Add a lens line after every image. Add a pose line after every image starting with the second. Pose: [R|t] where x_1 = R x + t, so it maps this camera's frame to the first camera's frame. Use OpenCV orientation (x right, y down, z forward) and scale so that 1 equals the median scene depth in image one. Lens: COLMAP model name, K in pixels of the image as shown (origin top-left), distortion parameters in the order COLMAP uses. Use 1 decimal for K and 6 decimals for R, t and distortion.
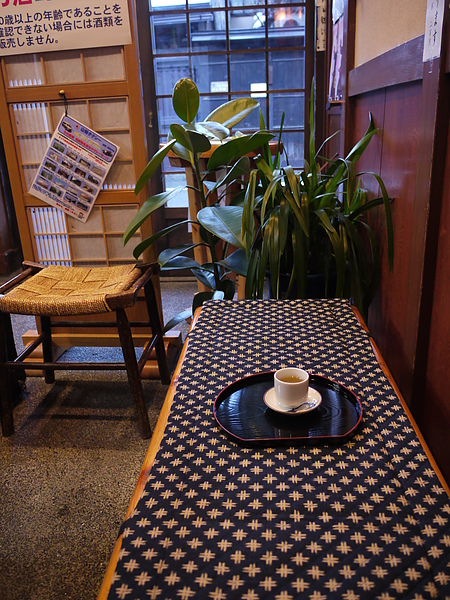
lens RADIAL K [[501.2, 0, 226.5], [0, 501.2, 299.9], [0, 0, 1]] dist [-0.007128, 0.000750]
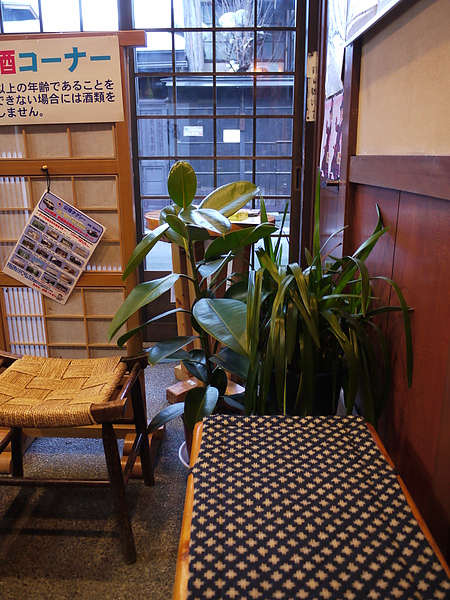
lens RADIAL K [[501.2, 0, 223.9], [0, 501.2, 299.8], [0, 0, 1]] dist [-0.007128, 0.000750]
pose [[0.997509, 0.018102, 0.068184, -0.061070], [-0.013833, 0.997945, -0.062560, -0.123559], [-0.069176, 0.061461, 0.995709, 0.079914]]
